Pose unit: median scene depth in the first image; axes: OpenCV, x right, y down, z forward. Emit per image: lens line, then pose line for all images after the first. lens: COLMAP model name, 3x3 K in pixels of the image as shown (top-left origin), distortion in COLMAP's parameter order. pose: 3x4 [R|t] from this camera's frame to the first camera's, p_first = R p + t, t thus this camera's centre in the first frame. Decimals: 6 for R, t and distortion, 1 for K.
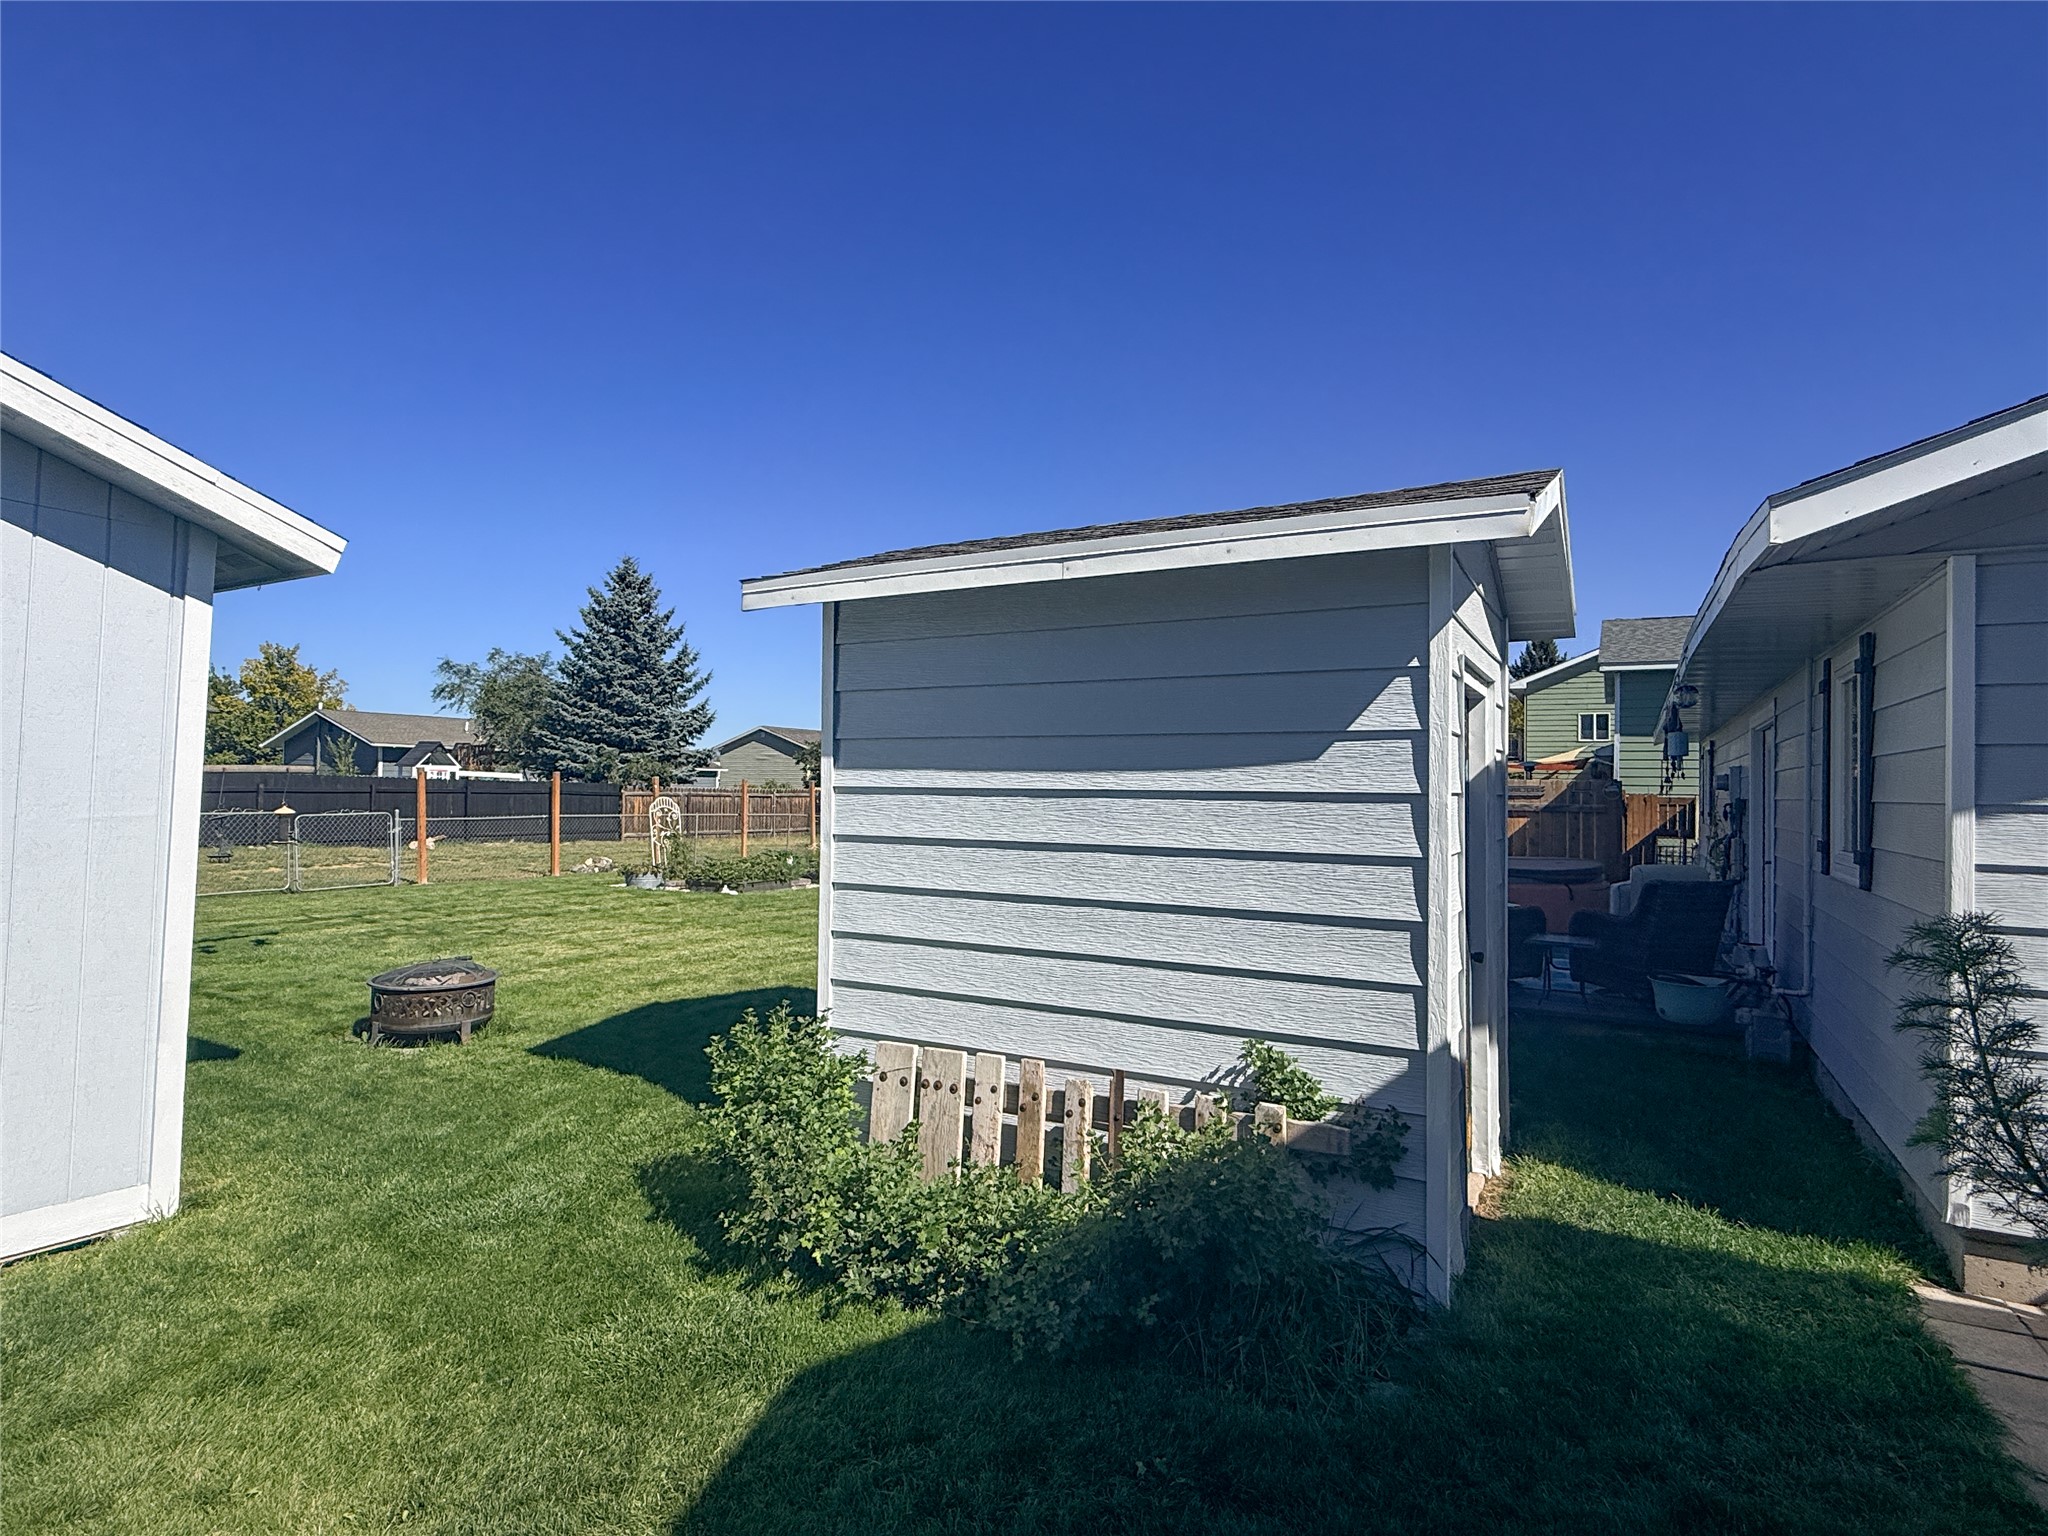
lens RADIAL K [[1093.6, 0, 1023.0], [0, 1093.6, 761.9], [0, 0, 1]] dist [0.001892, 0.000039]
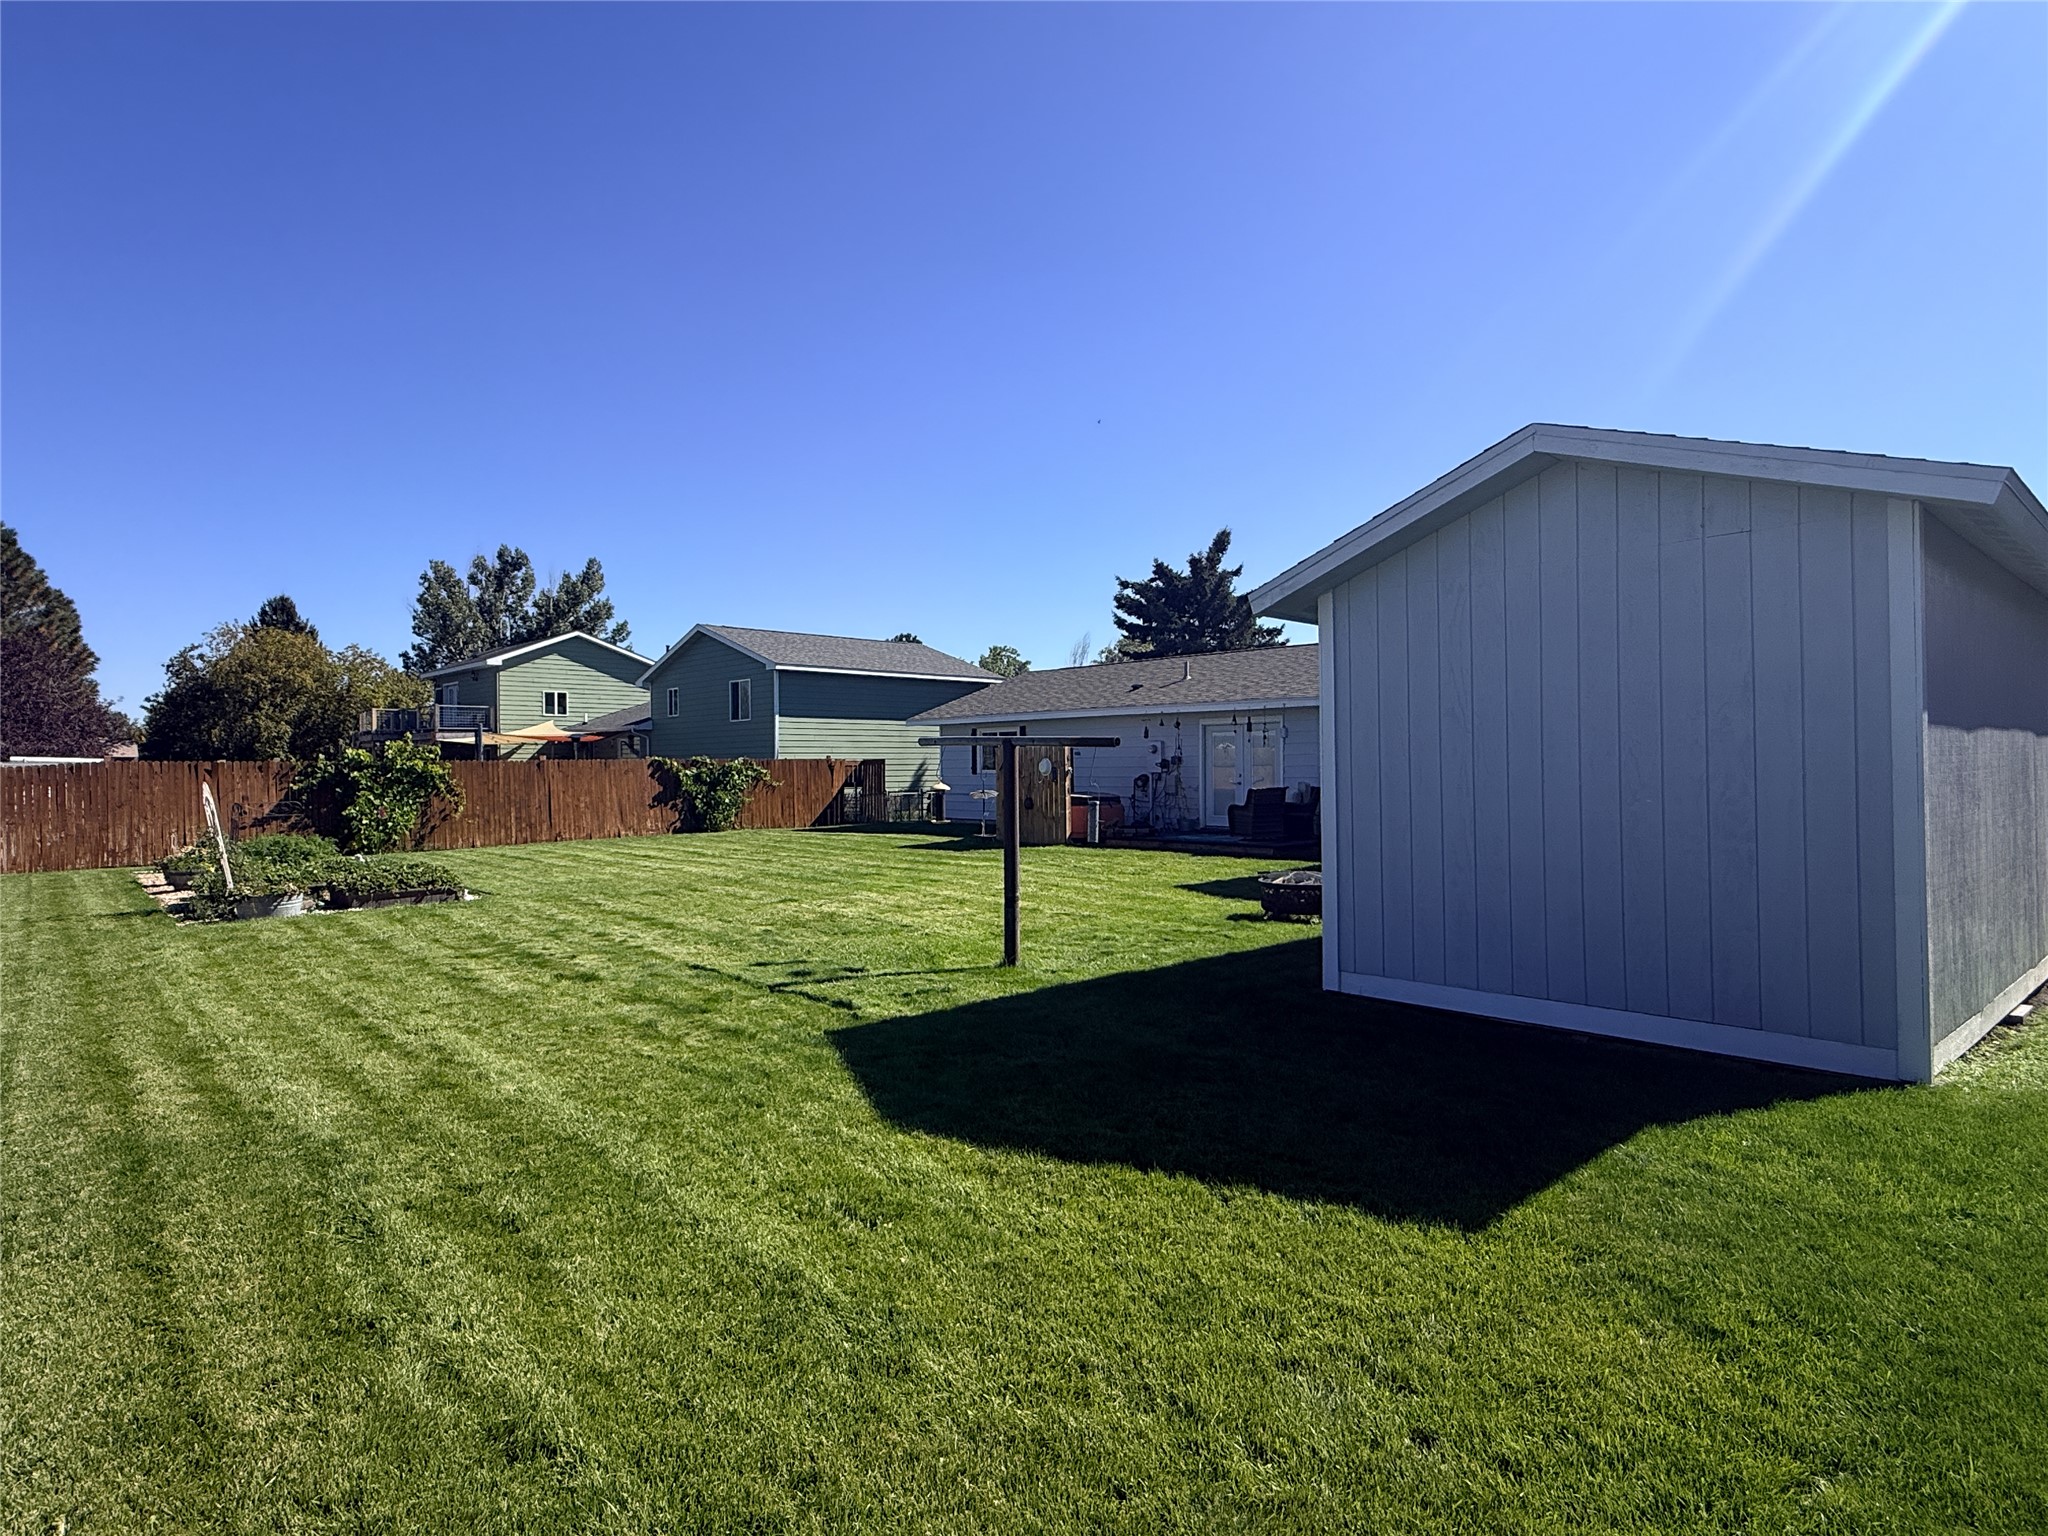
lens RADIAL K [[1093.6, 0, 1023.0], [0, 1093.6, 761.9], [0, 0, 1]] dist [0.001892, 0.000039]
pose [[0.301817, -0.016236, 0.953228, -1.182425], [-0.010401, 0.999739, 0.020321, 0.002824], [-0.953309, -0.016048, 0.301570, 0.512873]]
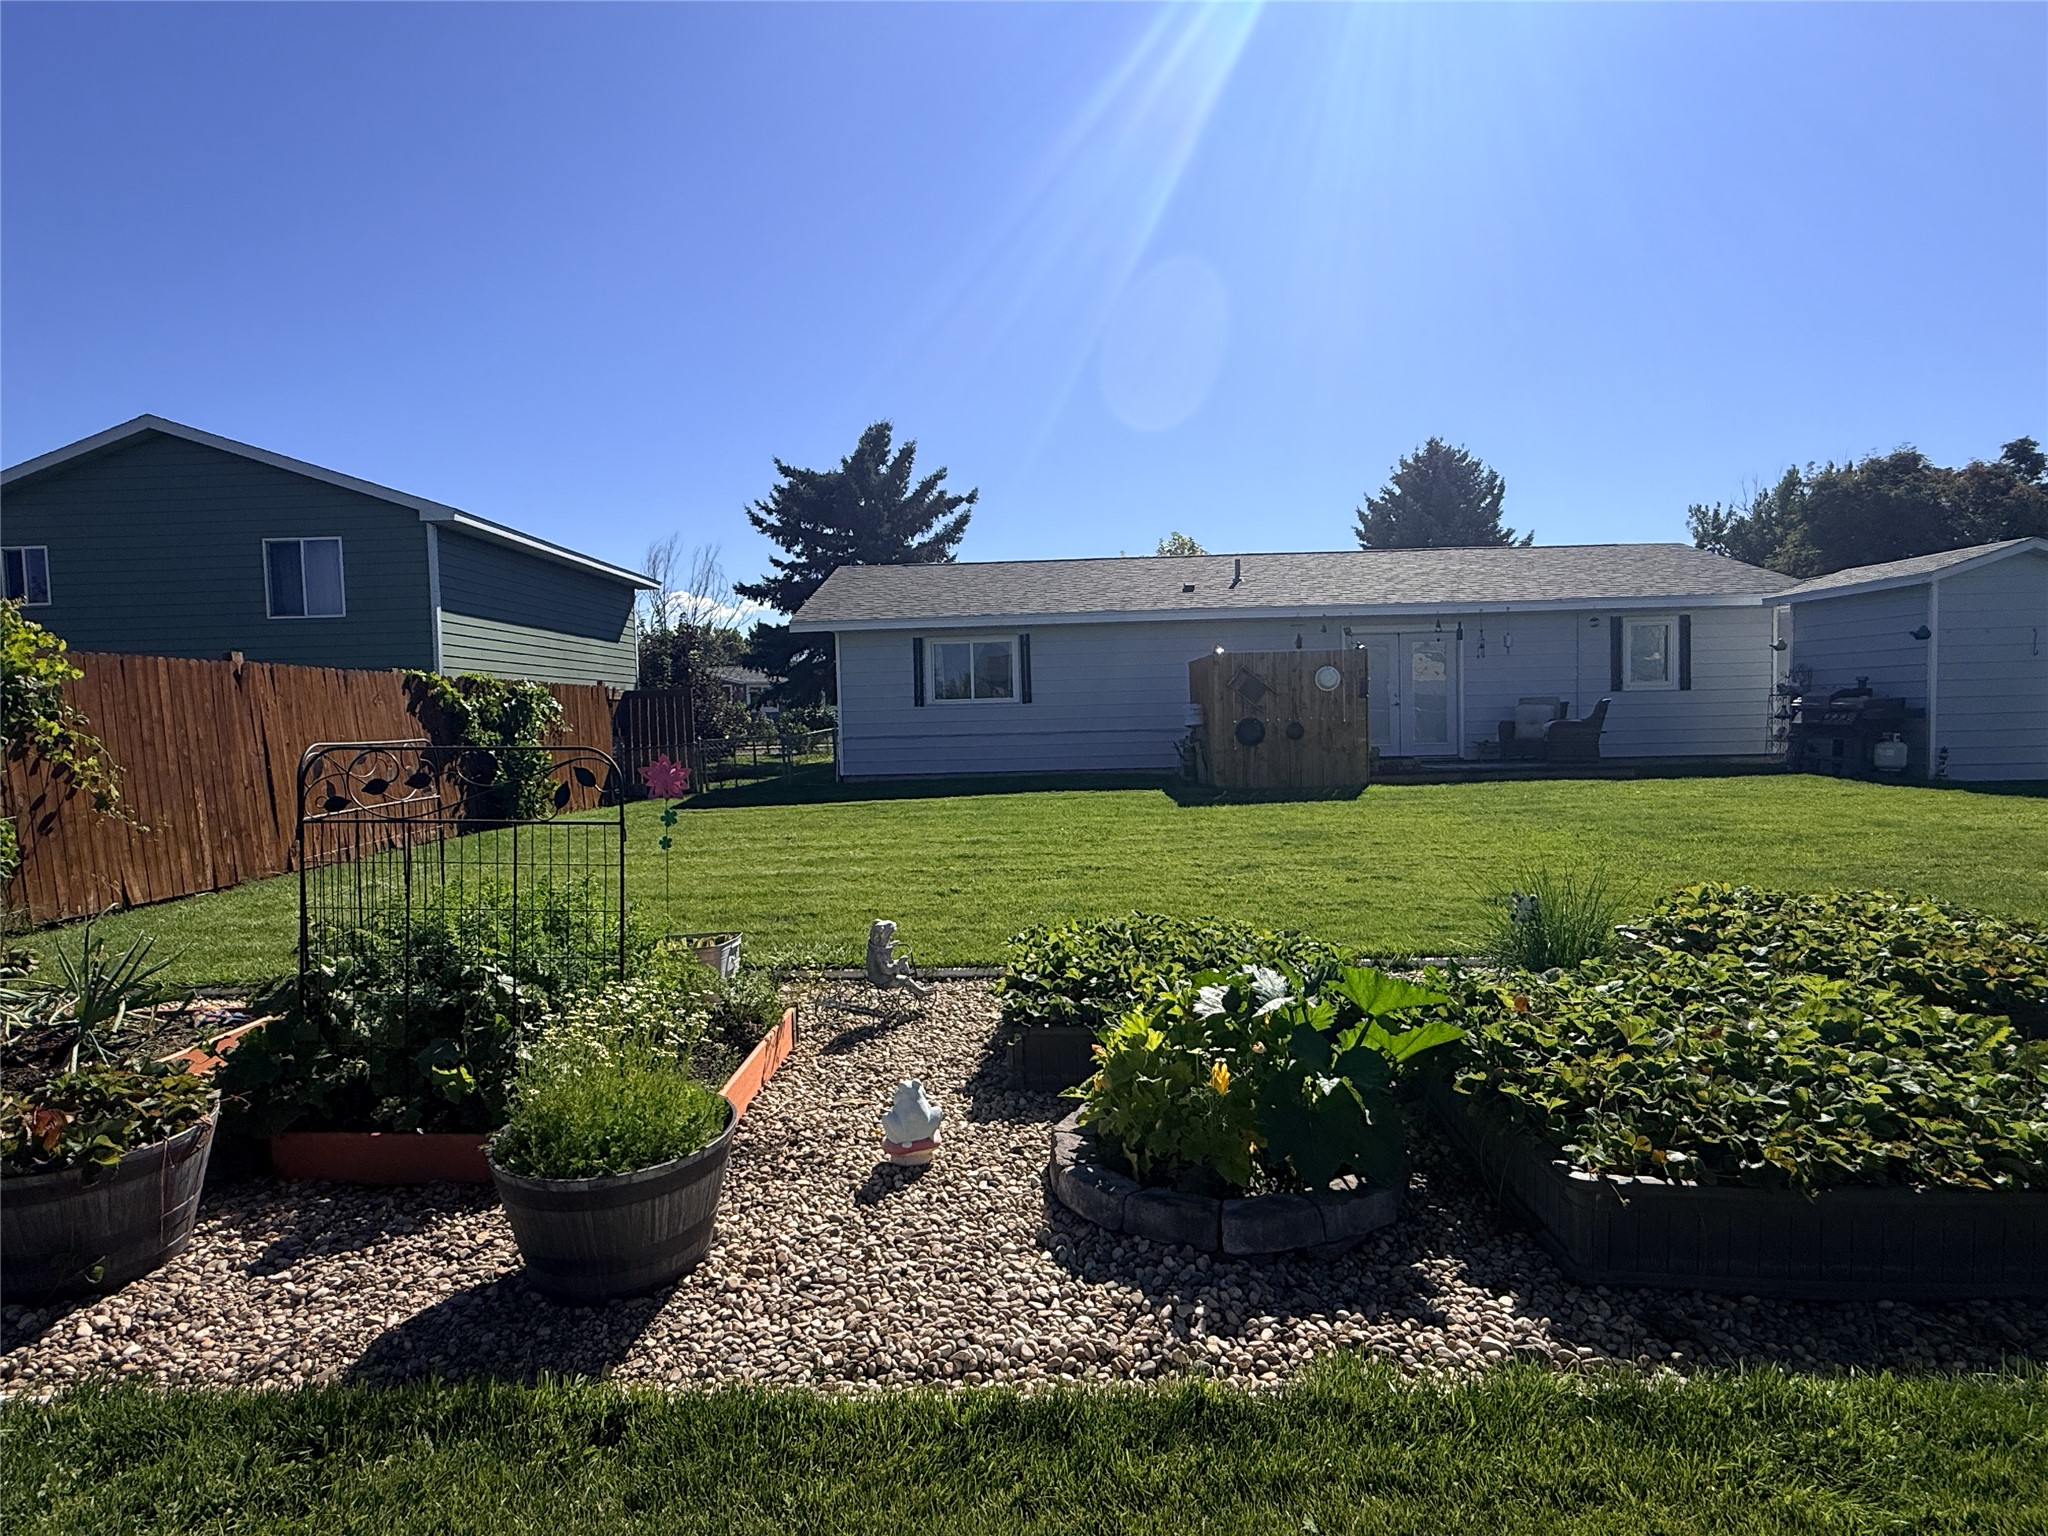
lens RADIAL K [[1095.7, 0, 1022.1], [0, 1095.7, 766.1], [0, 0, 1]] dist [0.001382, 0.001041]
pose [[-0.465751, -0.041373, 0.883948, -0.523323], [-0.003073, 0.998976, 0.045138, 0.081454], [-0.884910, 0.018307, -0.465402, 1.760295]]
